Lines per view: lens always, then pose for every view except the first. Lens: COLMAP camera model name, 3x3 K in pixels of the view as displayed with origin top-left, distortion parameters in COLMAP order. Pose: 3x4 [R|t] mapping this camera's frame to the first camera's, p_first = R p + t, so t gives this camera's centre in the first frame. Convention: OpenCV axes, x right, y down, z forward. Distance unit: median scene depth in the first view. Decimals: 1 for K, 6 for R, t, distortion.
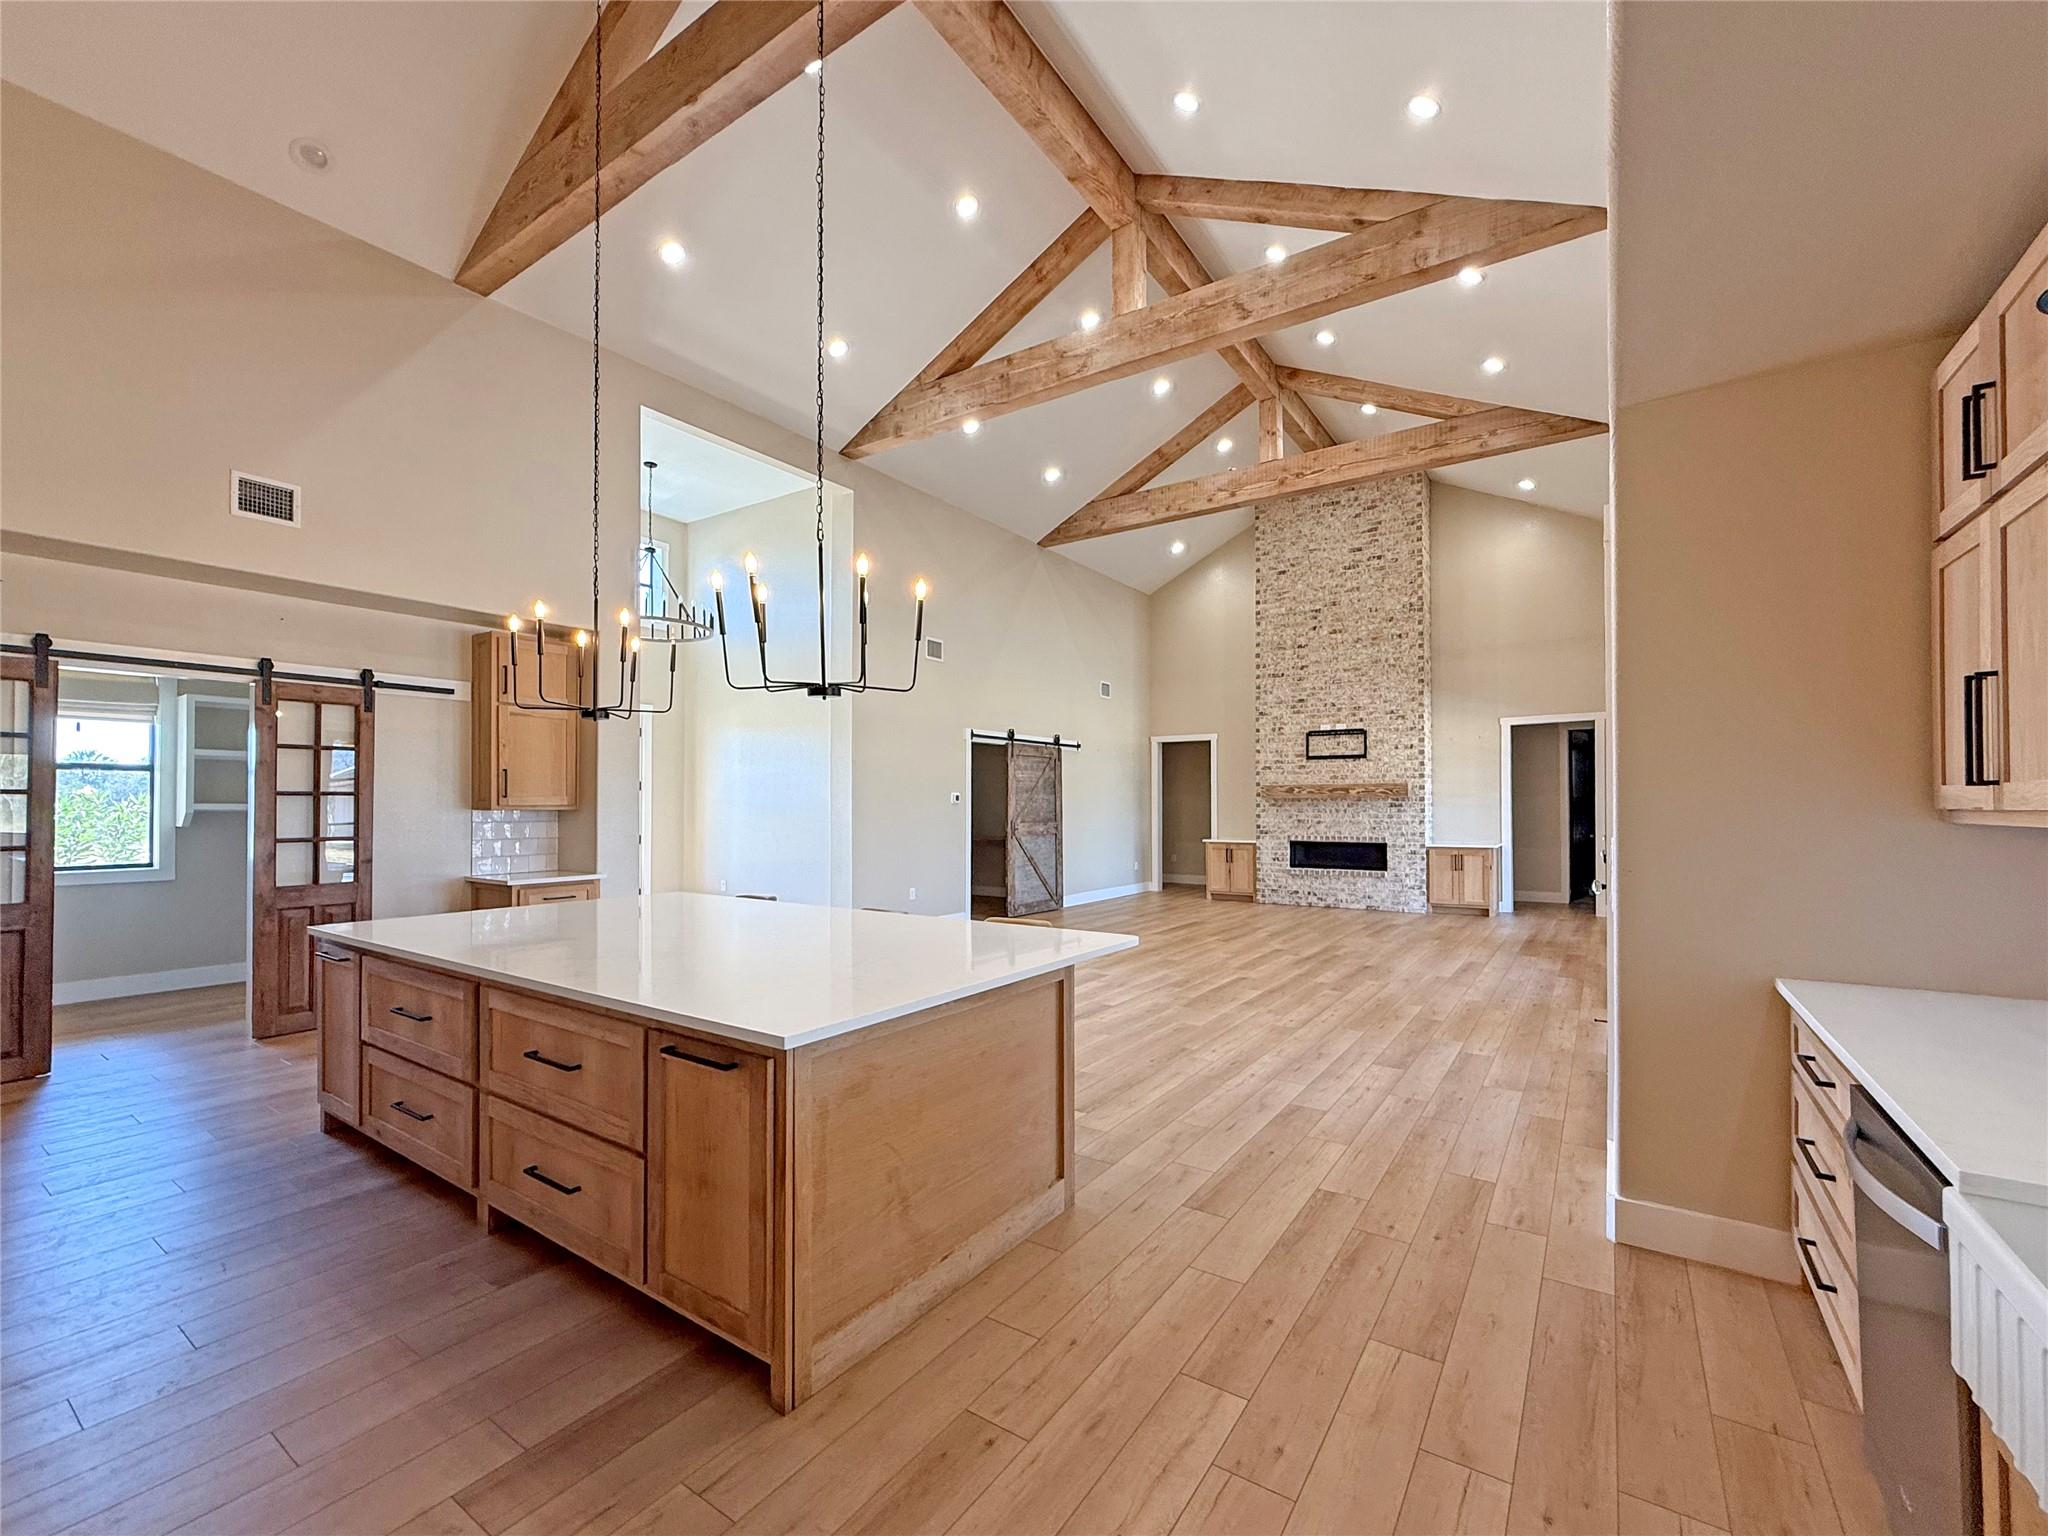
lens RADIAL K [[828.5, 0, 1025.0], [0, 828.5, 789.7], [0, 0, 1]] dist [0.001077, -0.000110]
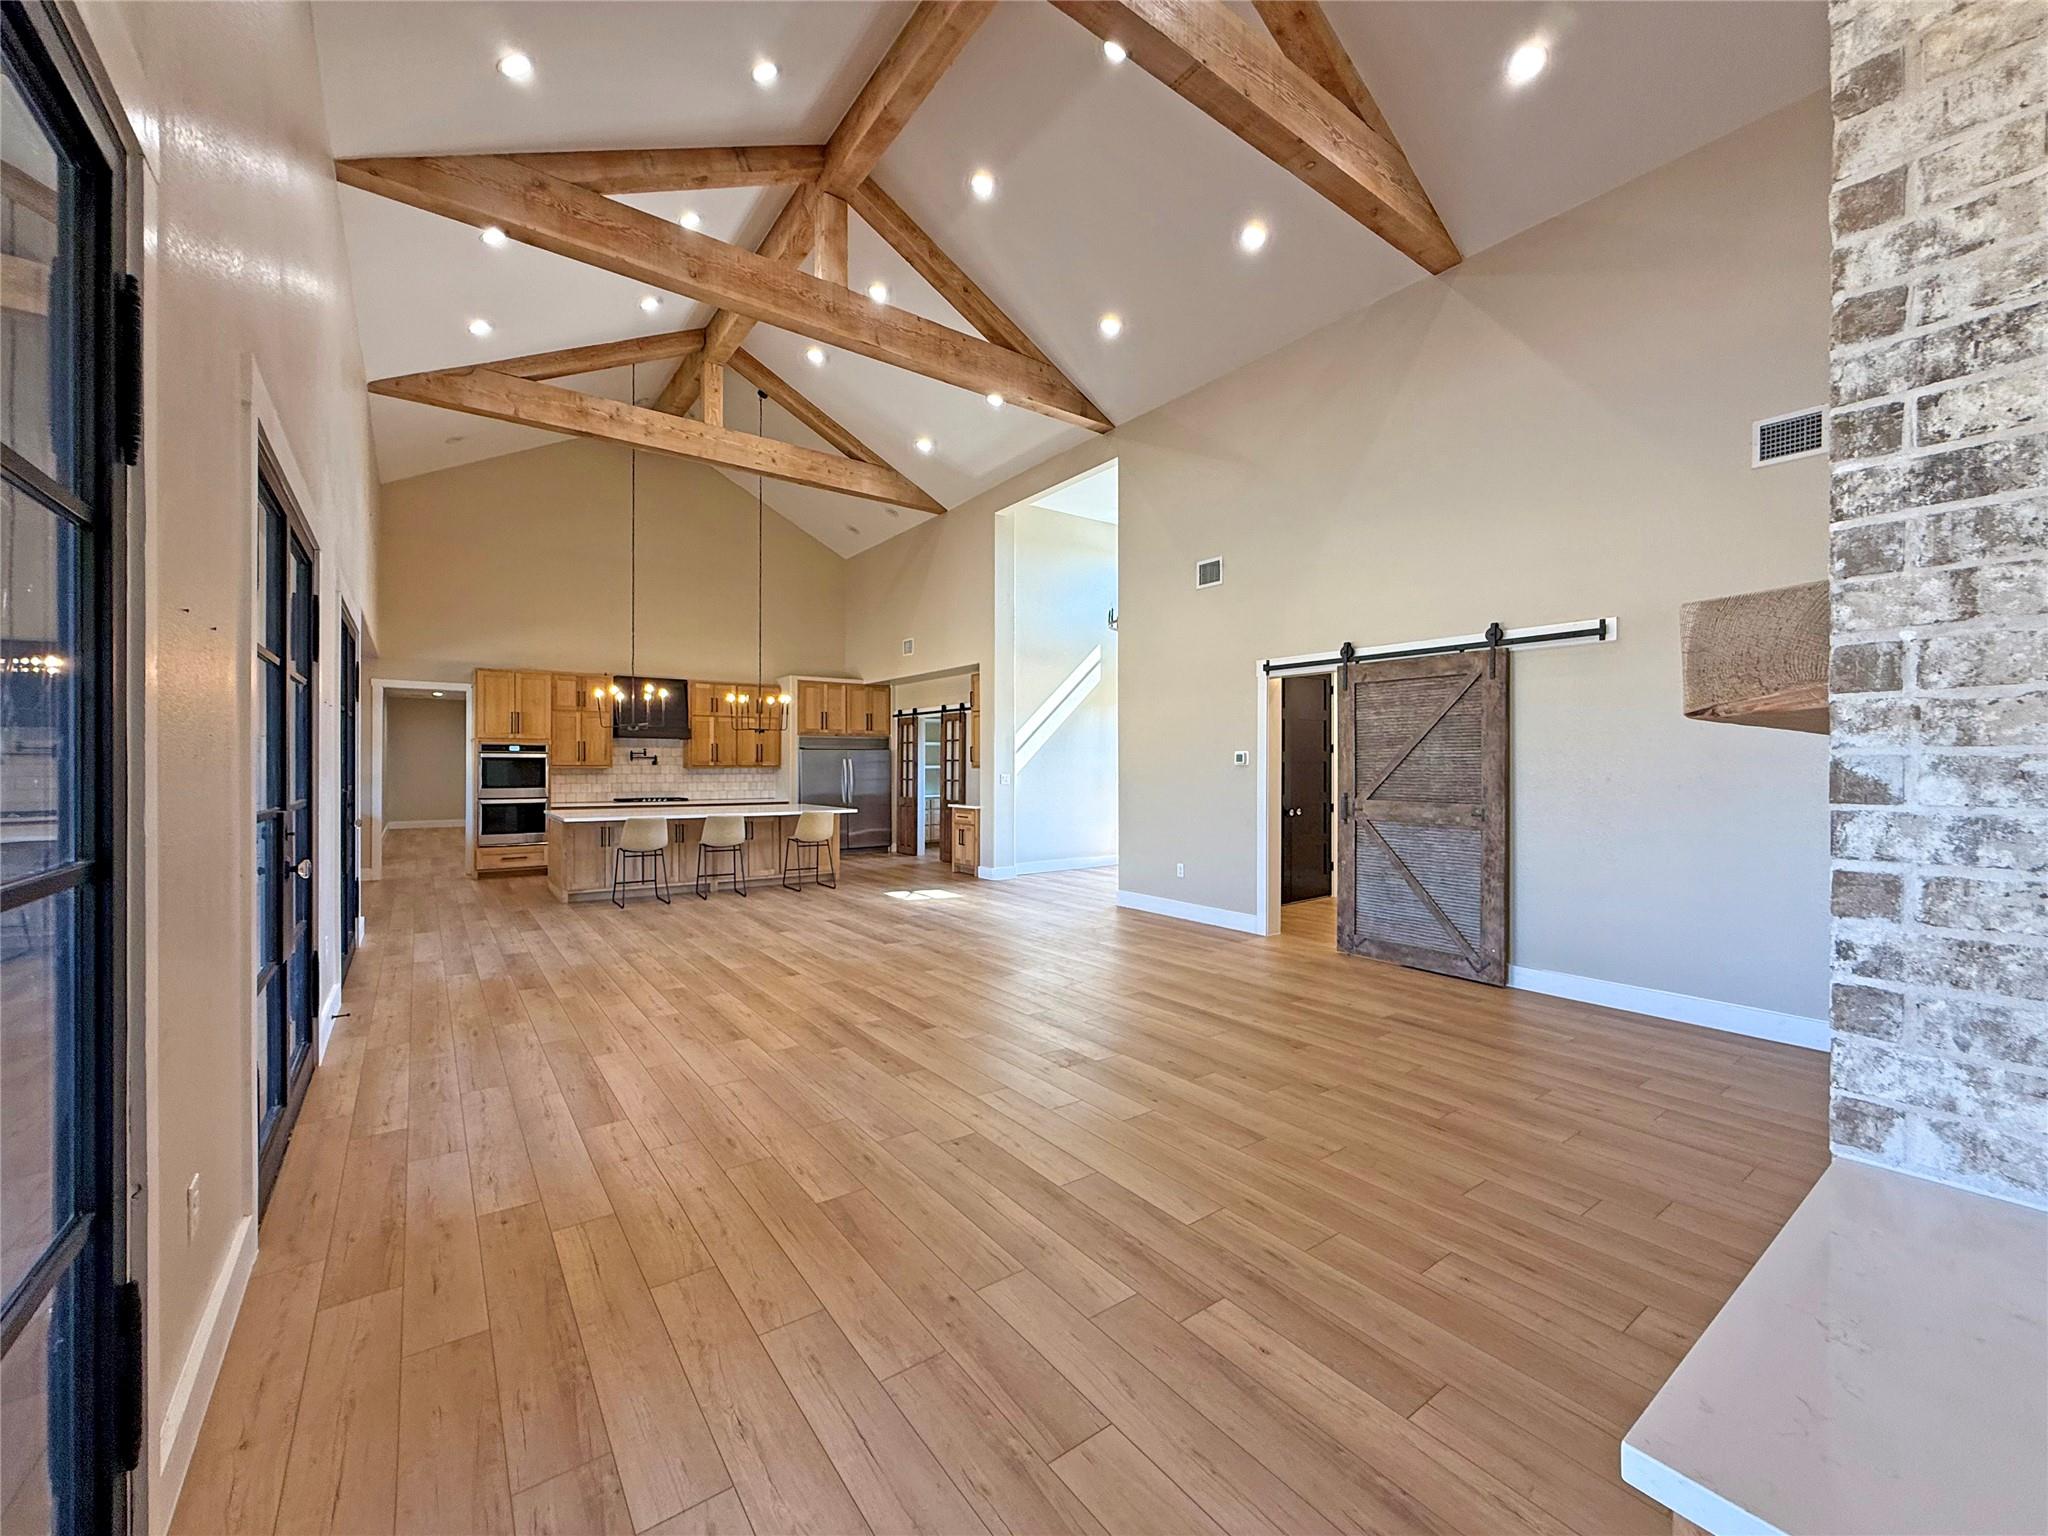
lens RADIAL K [[828.5, 0, 1023.0], [0, 828.5, 765.0], [0, 0, 1]] dist [0.001077, -0.000110]
pose [[-0.327484, 0.005441, -0.944841, 0.622392], [0.020137, 0.999796, -0.001222, 0.011805], [0.944642, -0.019426, -0.327527, 0.955783]]
